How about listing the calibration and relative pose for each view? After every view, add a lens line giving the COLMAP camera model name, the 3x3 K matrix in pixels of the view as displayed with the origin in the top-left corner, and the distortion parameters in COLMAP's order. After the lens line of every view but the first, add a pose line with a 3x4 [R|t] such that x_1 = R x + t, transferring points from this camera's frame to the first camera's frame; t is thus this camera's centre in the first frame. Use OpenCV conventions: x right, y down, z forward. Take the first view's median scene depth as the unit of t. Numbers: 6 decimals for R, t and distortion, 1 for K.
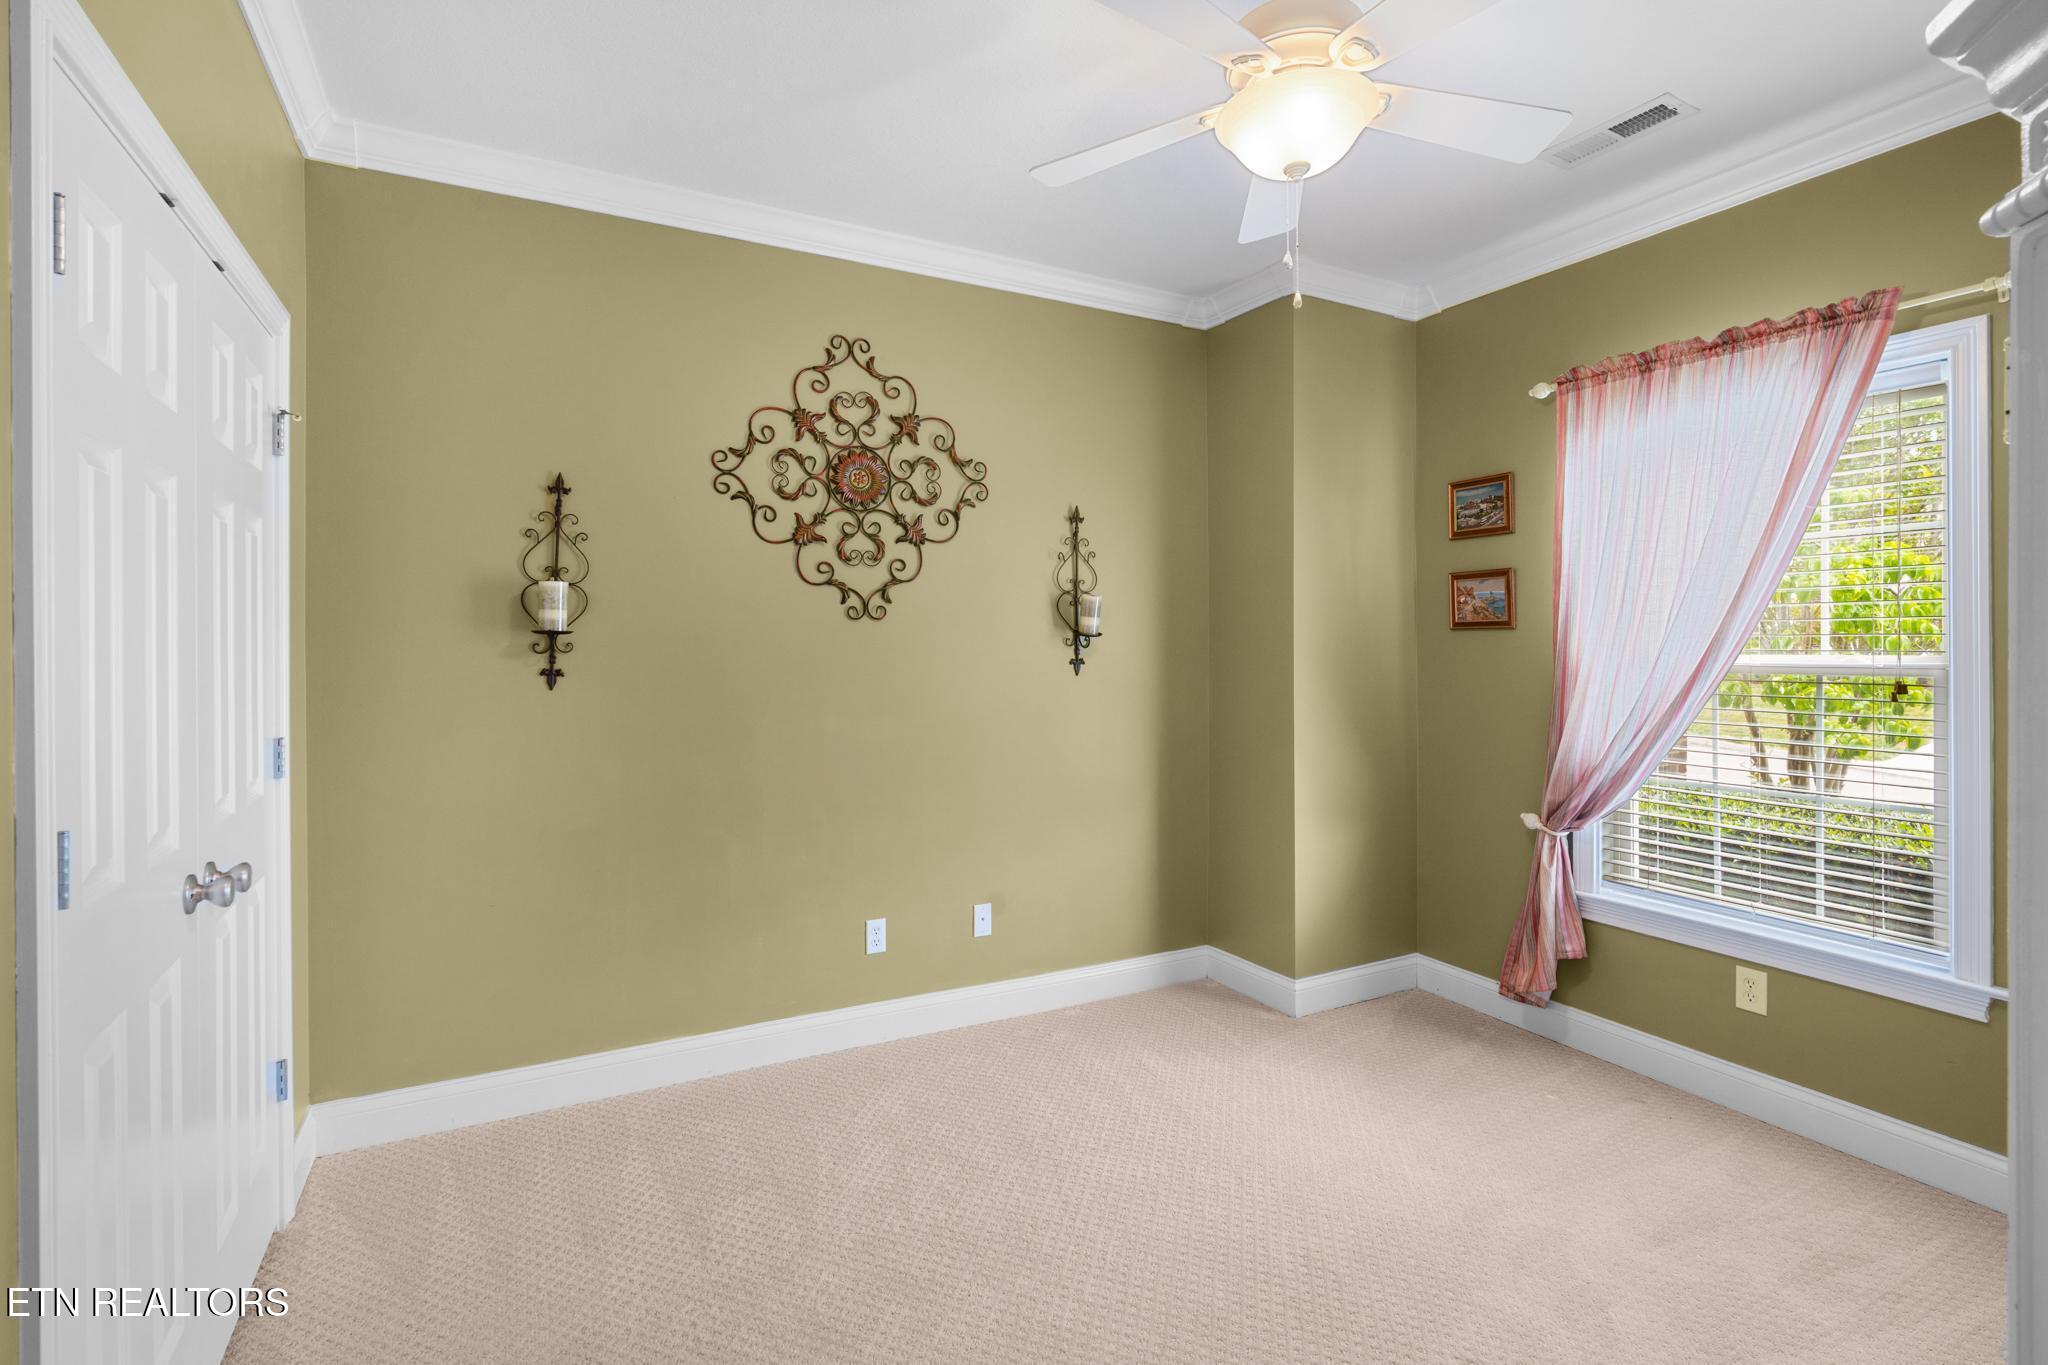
lens RADIAL K [[967.9, 0, 1030.9], [0, 967.9, 665.9], [0, 0, 1]] dist [-0.019836, 0.006185]
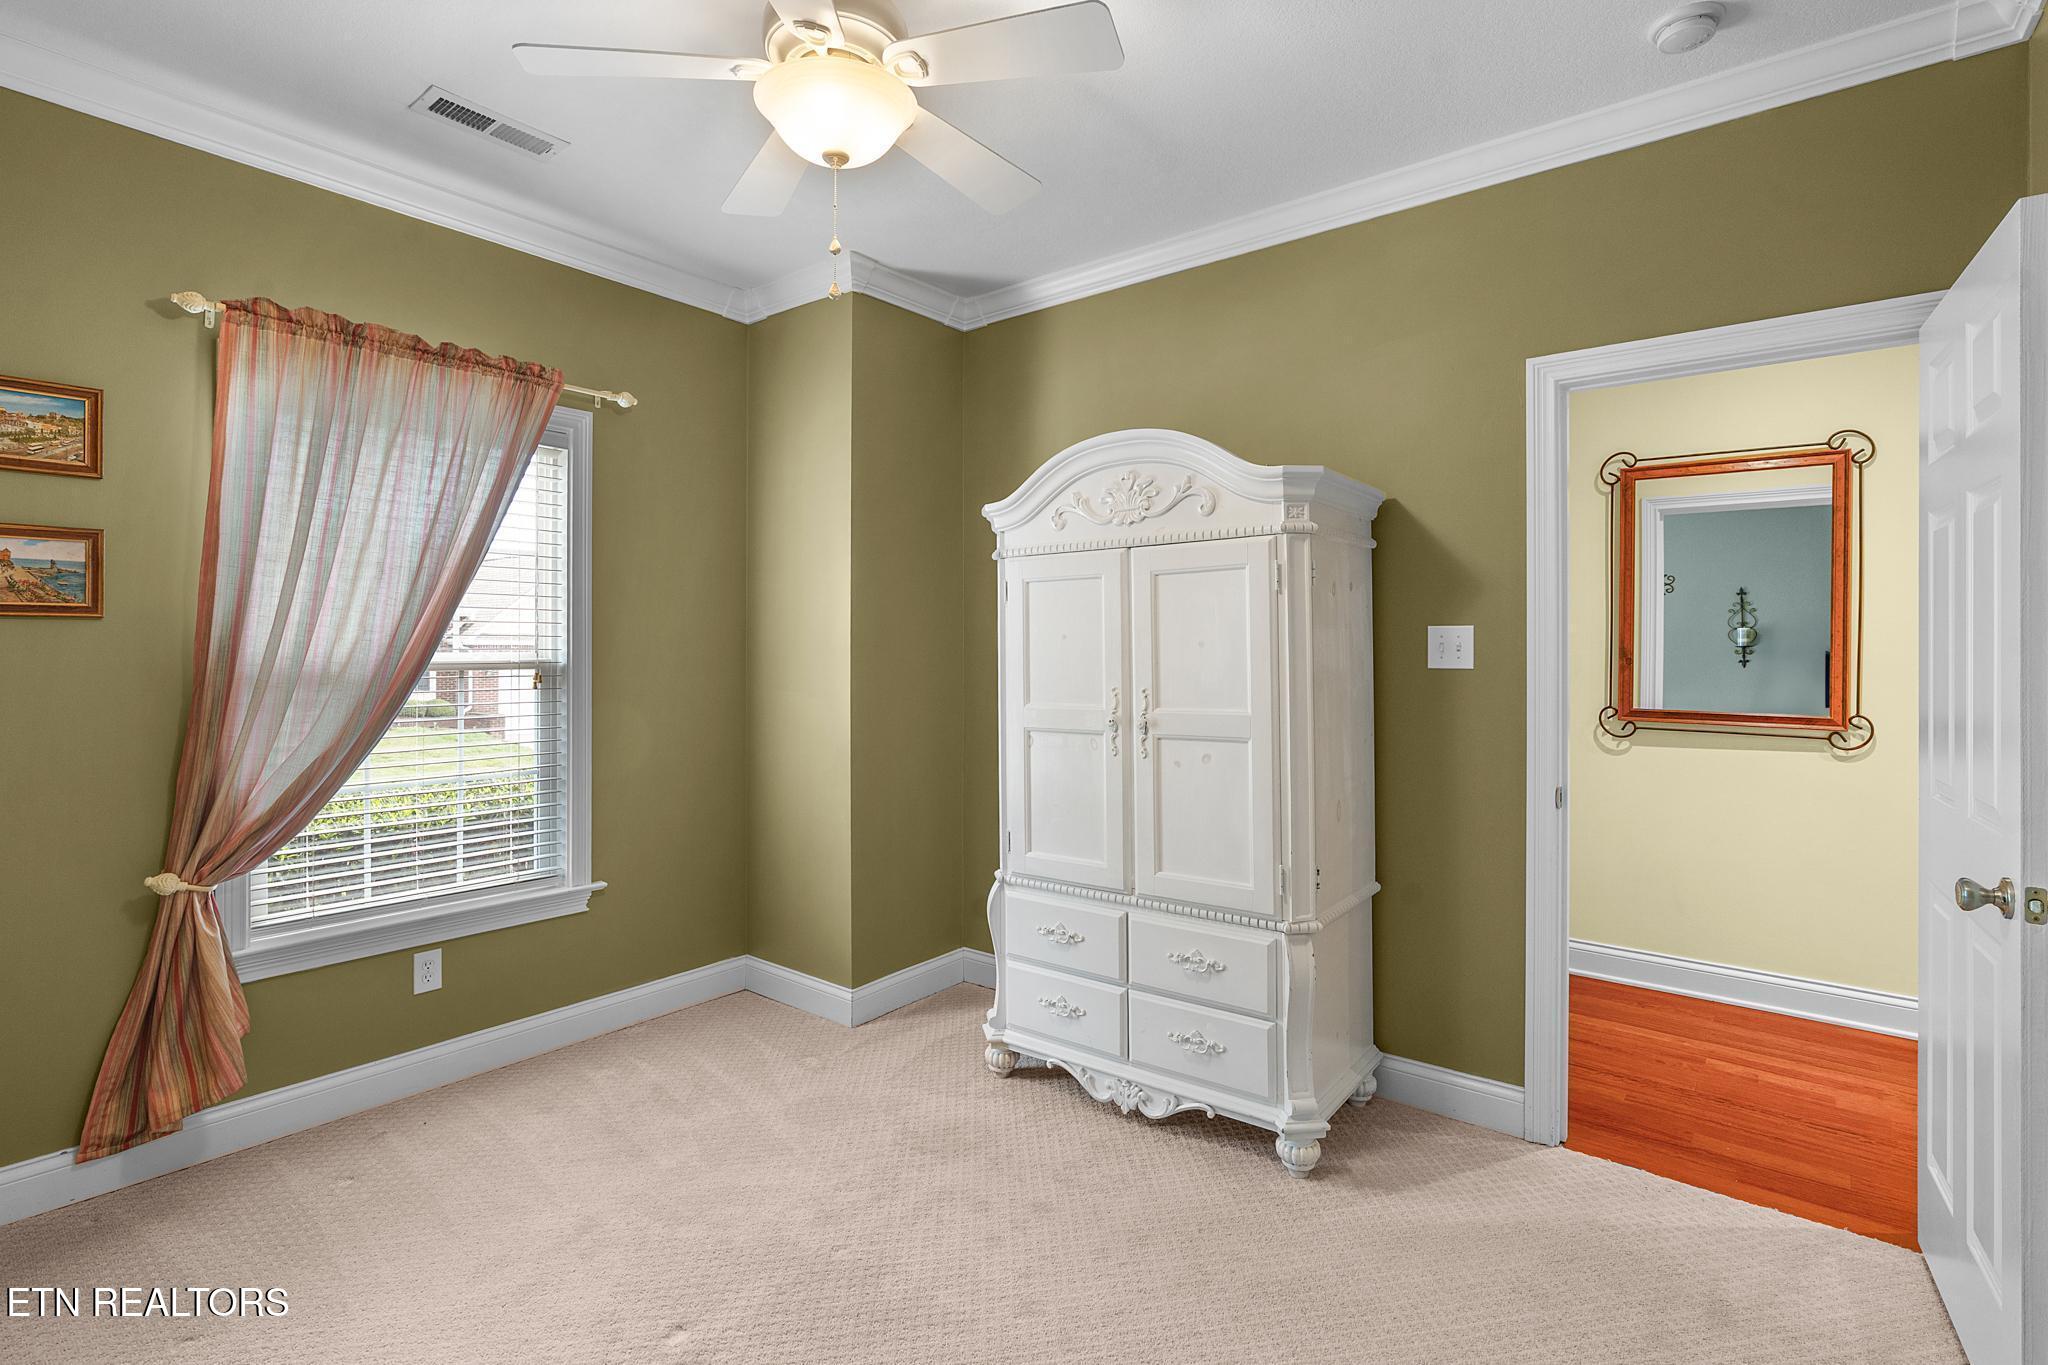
lens RADIAL K [[967.9, 0, 1030.6], [0, 967.9, 661.6], [0, 0, 1]] dist [-0.019836, 0.006185]
pose [[-0.407620, -0.017375, 0.912986, -0.458021], [0.012138, 0.999628, 0.024443, -0.019066], [-0.913071, 0.021045, -0.407257, 0.783765]]
